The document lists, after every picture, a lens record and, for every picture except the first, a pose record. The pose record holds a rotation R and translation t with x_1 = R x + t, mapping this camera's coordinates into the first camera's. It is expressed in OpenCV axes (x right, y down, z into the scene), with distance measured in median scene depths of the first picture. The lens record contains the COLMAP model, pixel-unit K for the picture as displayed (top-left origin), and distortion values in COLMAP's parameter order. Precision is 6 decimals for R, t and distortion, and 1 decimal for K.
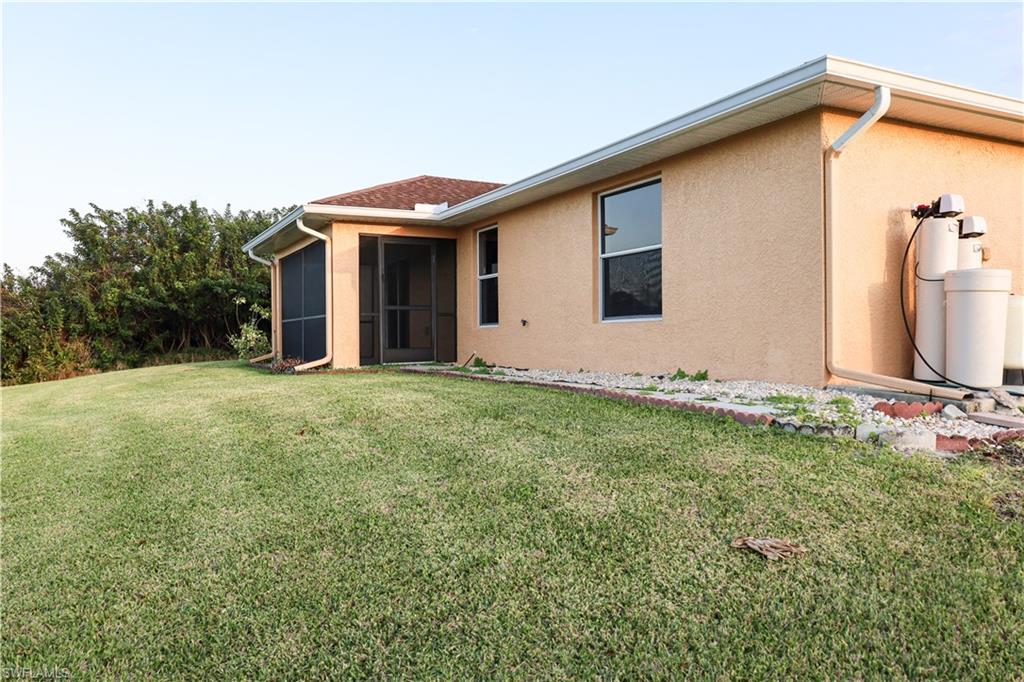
lens RADIAL K [[775.3, 0, 513.0], [0, 775.3, 345.2], [0, 0, 1]] dist [0.037455, 0.004880]
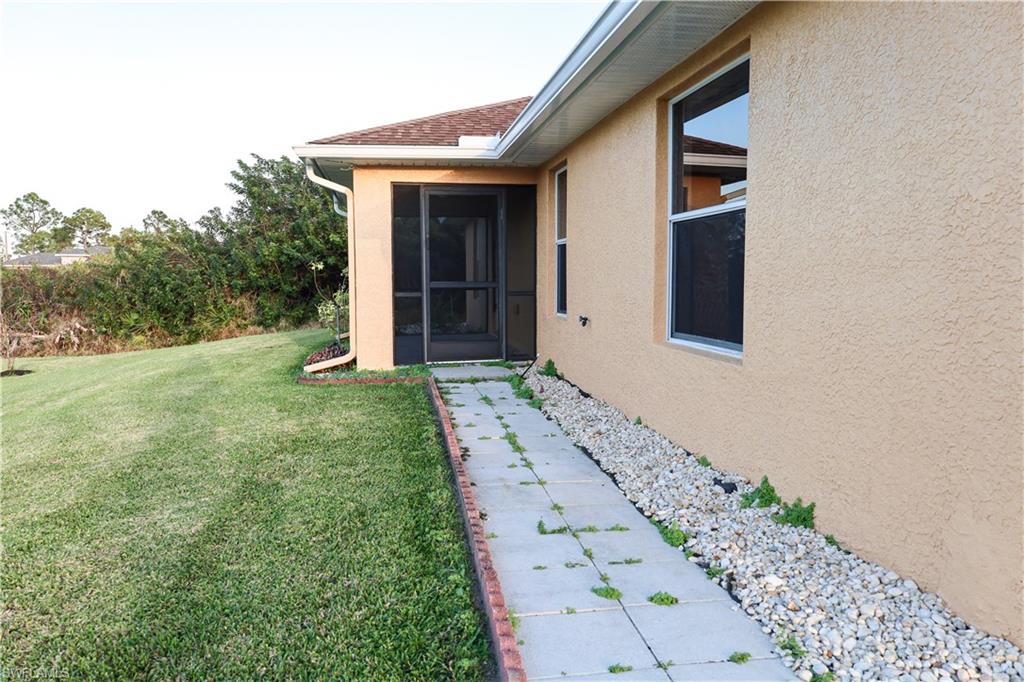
lens RADIAL K [[775.3, 0, 510.1], [0, 775.3, 334.8], [0, 0, 1]] dist [0.037455, 0.004880]
pose [[0.945099, 0.027409, -0.325633, 0.142914], [-0.003653, 0.997300, 0.073344, -0.056011], [0.326764, -0.068128, 0.942647, 0.344914]]
